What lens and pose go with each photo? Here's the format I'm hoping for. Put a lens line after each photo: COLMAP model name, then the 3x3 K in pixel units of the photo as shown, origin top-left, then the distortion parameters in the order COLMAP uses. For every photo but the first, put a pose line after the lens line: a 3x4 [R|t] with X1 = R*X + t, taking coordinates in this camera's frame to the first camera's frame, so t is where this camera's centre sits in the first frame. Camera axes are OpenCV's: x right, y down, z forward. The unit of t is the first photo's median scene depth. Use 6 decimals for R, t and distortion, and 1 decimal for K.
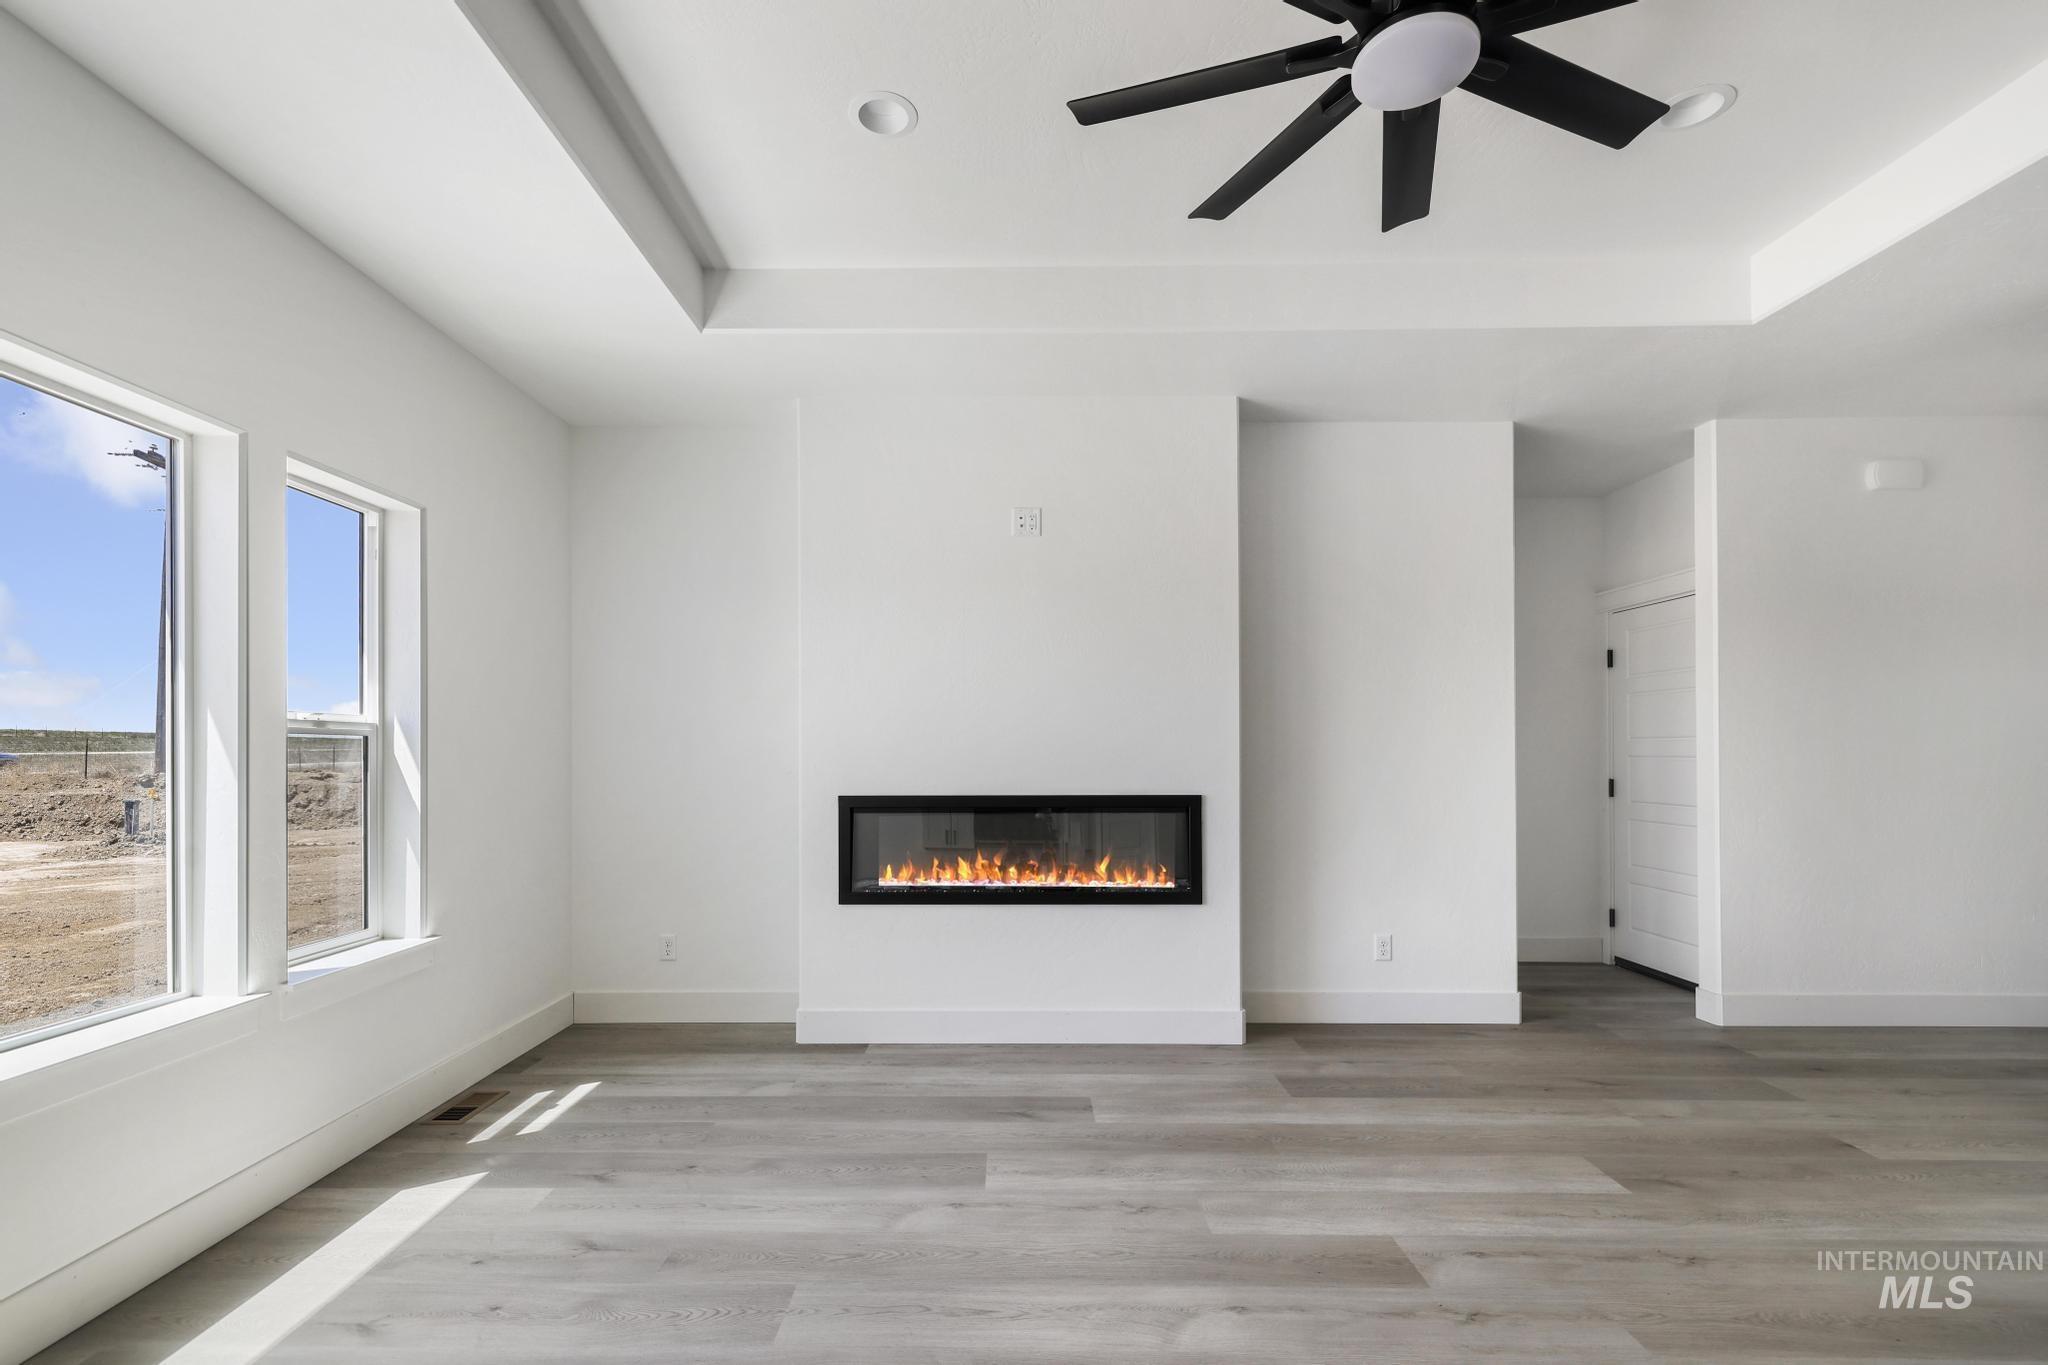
lens RADIAL K [[907.9, 0, 1039.5], [0, 907.9, 734.8], [0, 0, 1]] dist [0.010816, 0.002050]
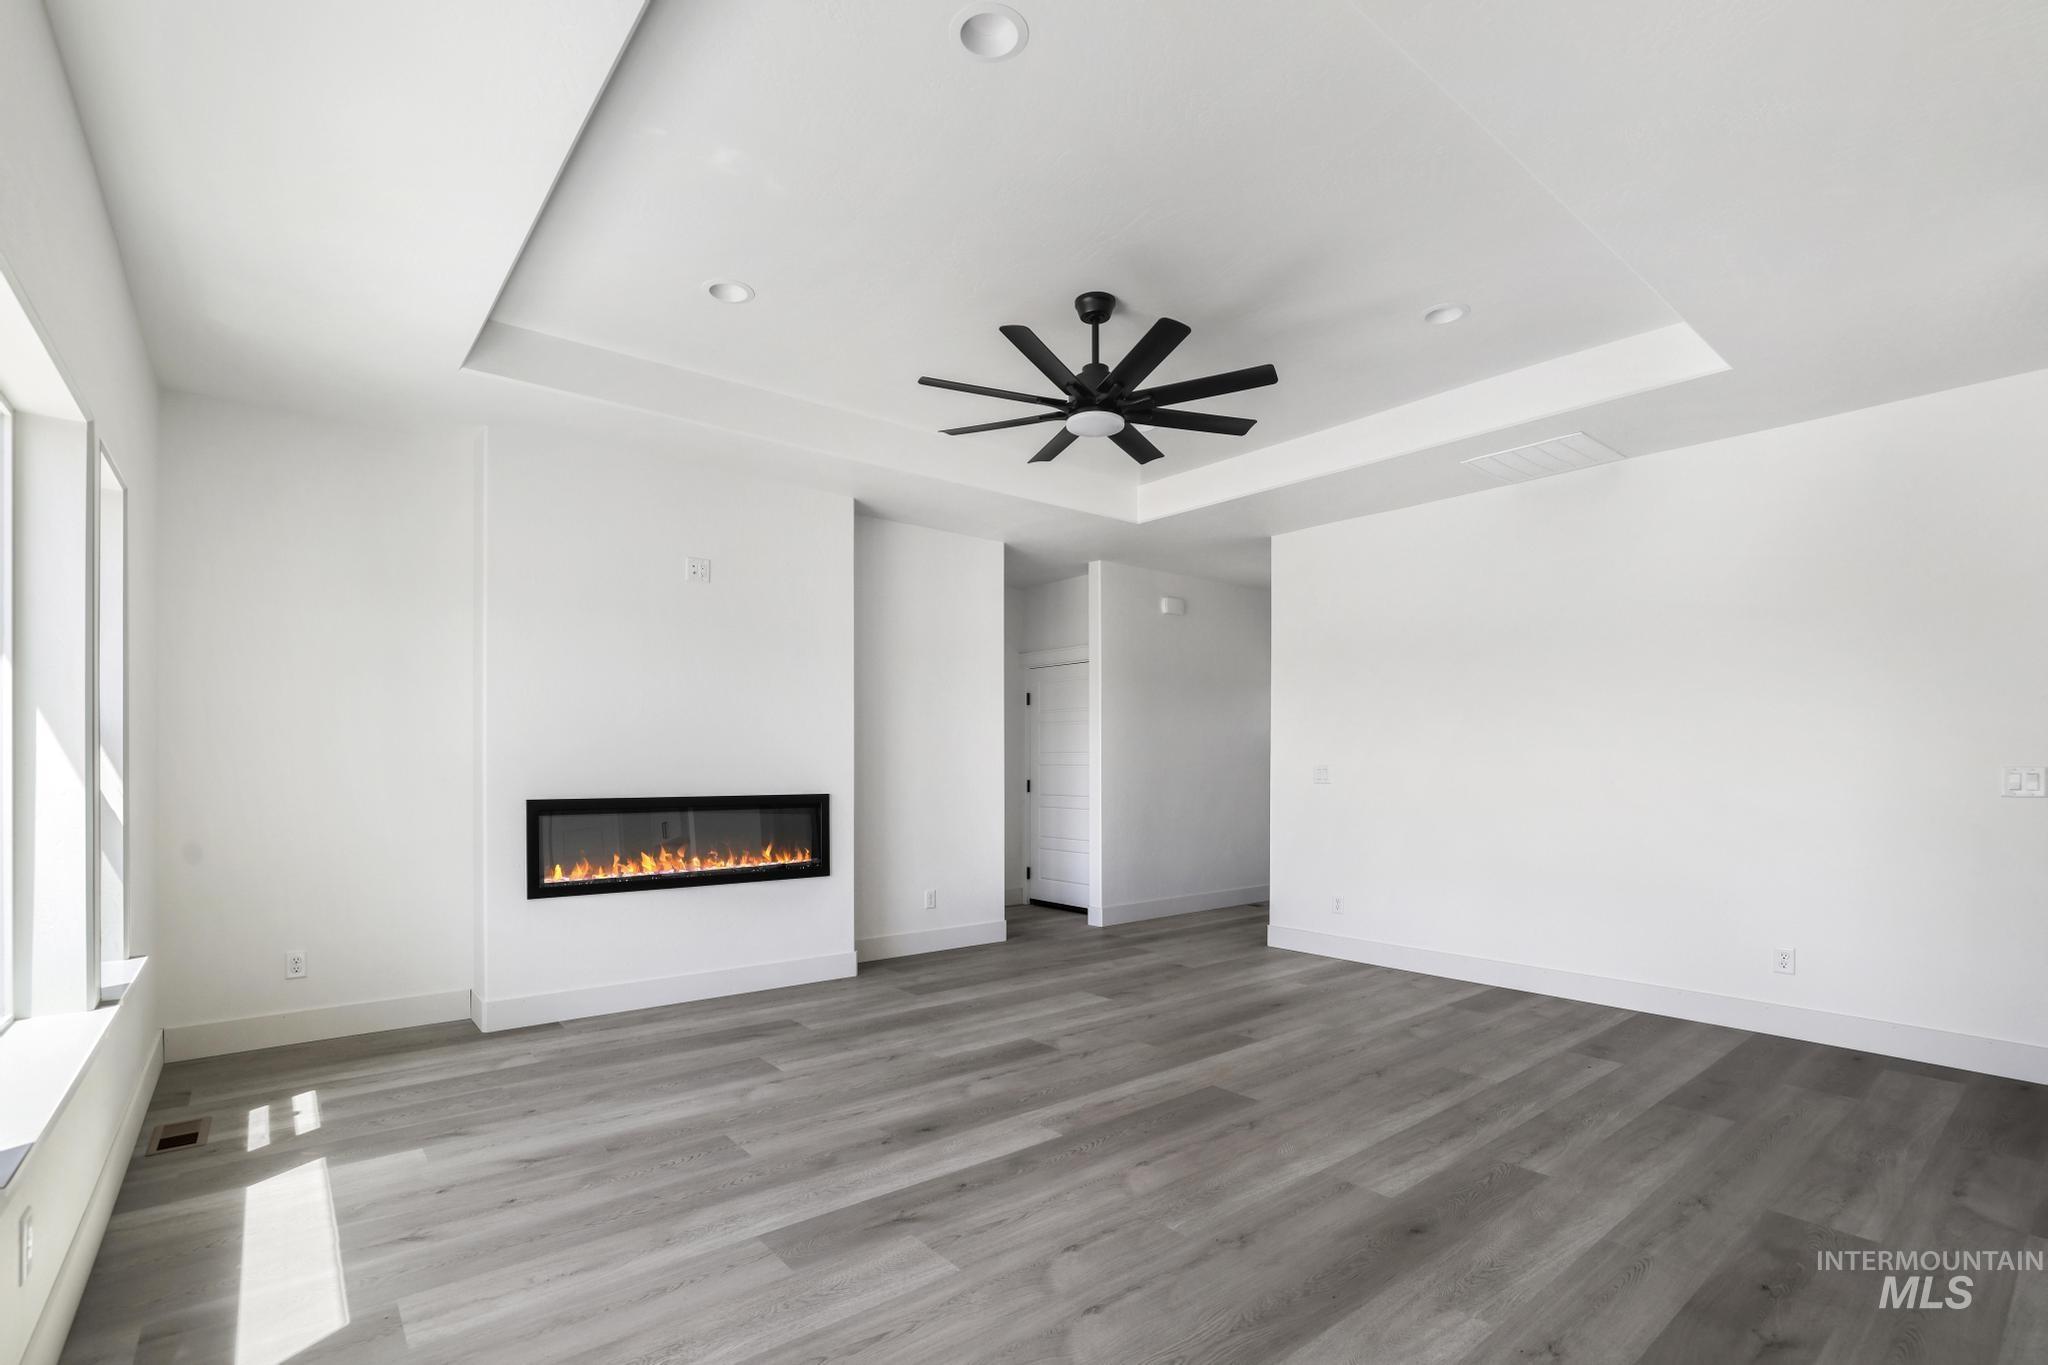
lens RADIAL K [[907.9, 0, 1012.4], [0, 907.9, 746.6], [0, 0, 1]] dist [0.010816, 0.002050]
pose [[0.788111, 0.016269, 0.615319, -0.462528], [-0.020992, 0.999780, 0.000453, -0.010407], [-0.615176, -0.013274, 0.788278, -0.231124]]
